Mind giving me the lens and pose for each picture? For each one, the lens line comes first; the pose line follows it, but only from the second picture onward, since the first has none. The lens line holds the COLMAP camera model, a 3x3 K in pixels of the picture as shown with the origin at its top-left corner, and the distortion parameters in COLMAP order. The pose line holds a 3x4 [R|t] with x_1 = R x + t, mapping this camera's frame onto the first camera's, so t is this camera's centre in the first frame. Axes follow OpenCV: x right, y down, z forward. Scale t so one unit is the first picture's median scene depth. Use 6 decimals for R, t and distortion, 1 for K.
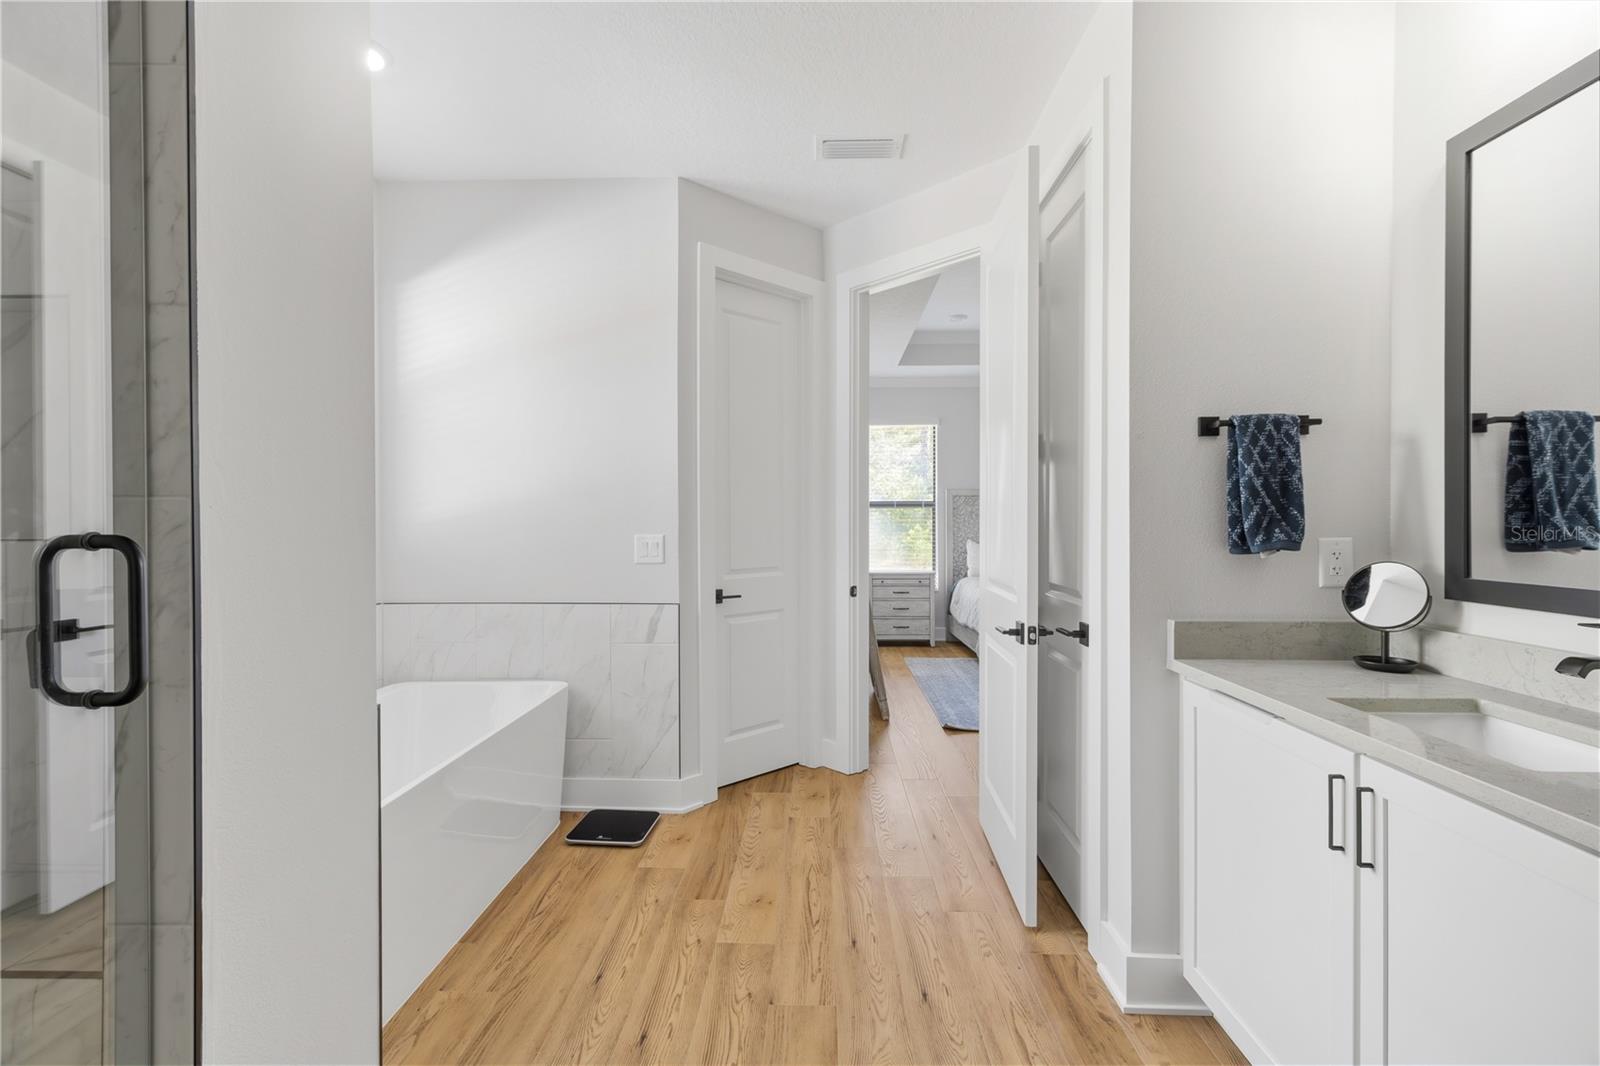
lens RADIAL K [[756.6, 0, 797.3], [0, 756.6, 524.6], [0, 0, 1]] dist [0.007922, -0.000540]
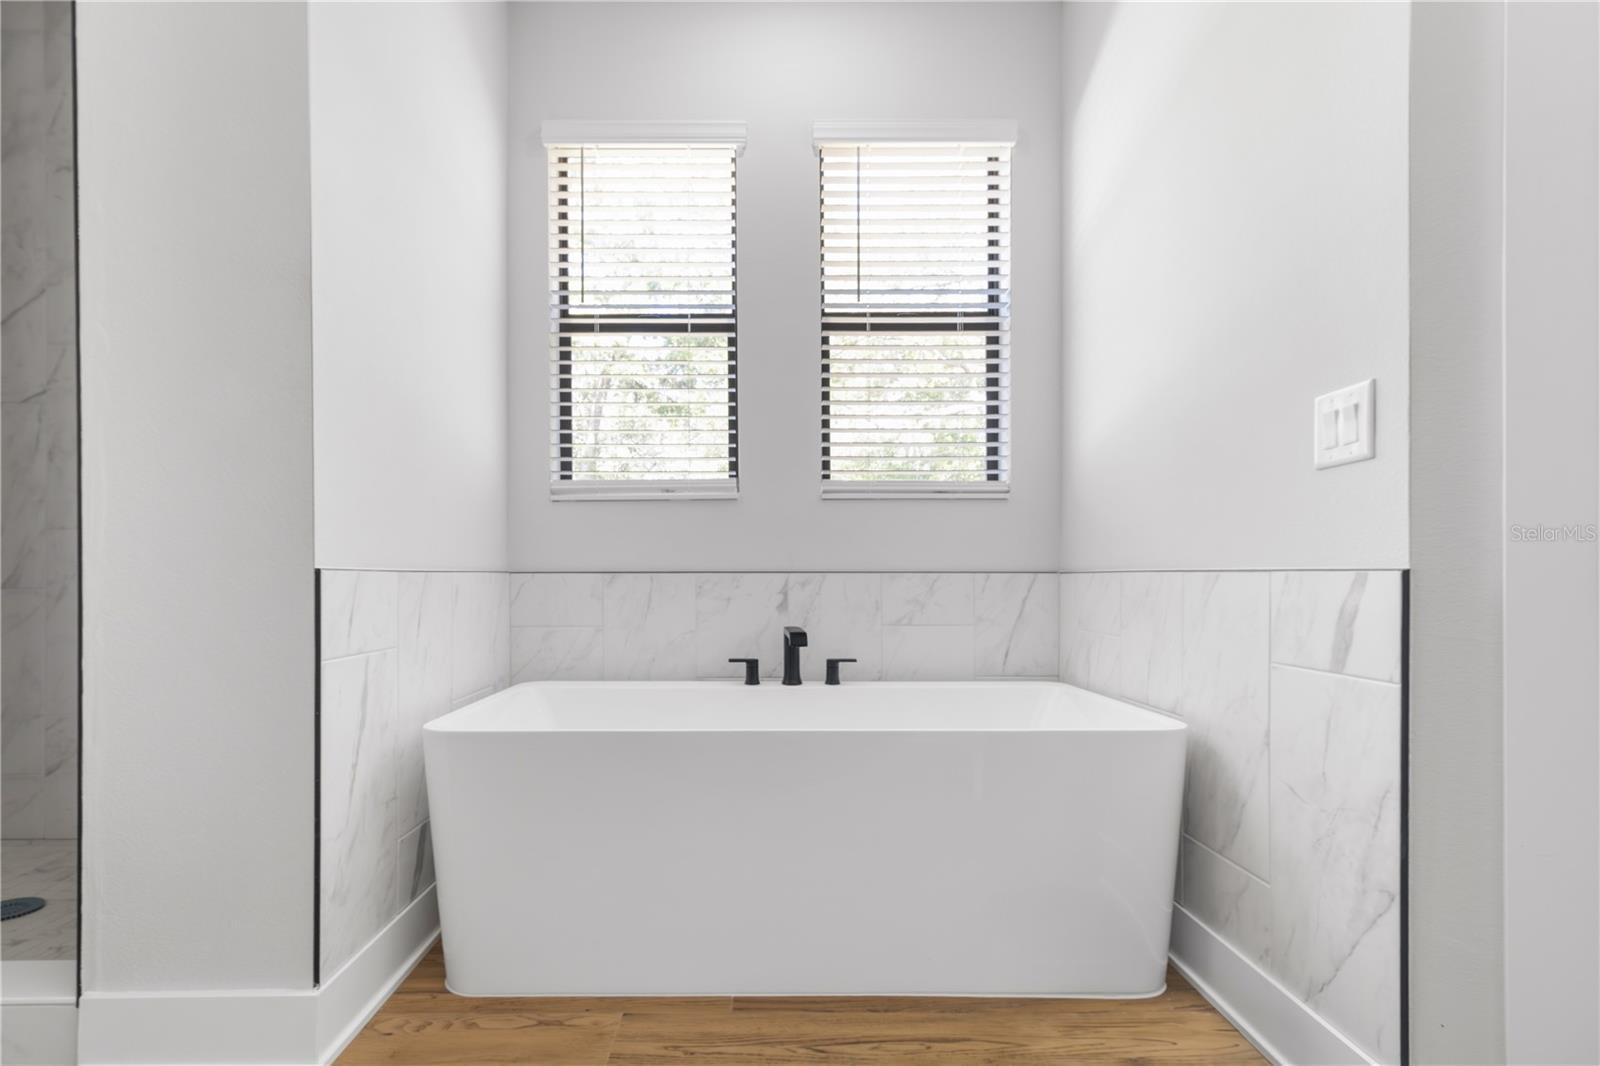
lens RADIAL K [[756.6, 0, 790.5], [0, 756.6, 582.0], [0, 0, 1]] dist [0.007922, -0.000540]
pose [[0.032076, -0.003868, -0.999478, 0.227135], [-0.009762, 0.999944, -0.004183, 0.144884], [0.999438, 0.009891, 0.032036, 0.890260]]
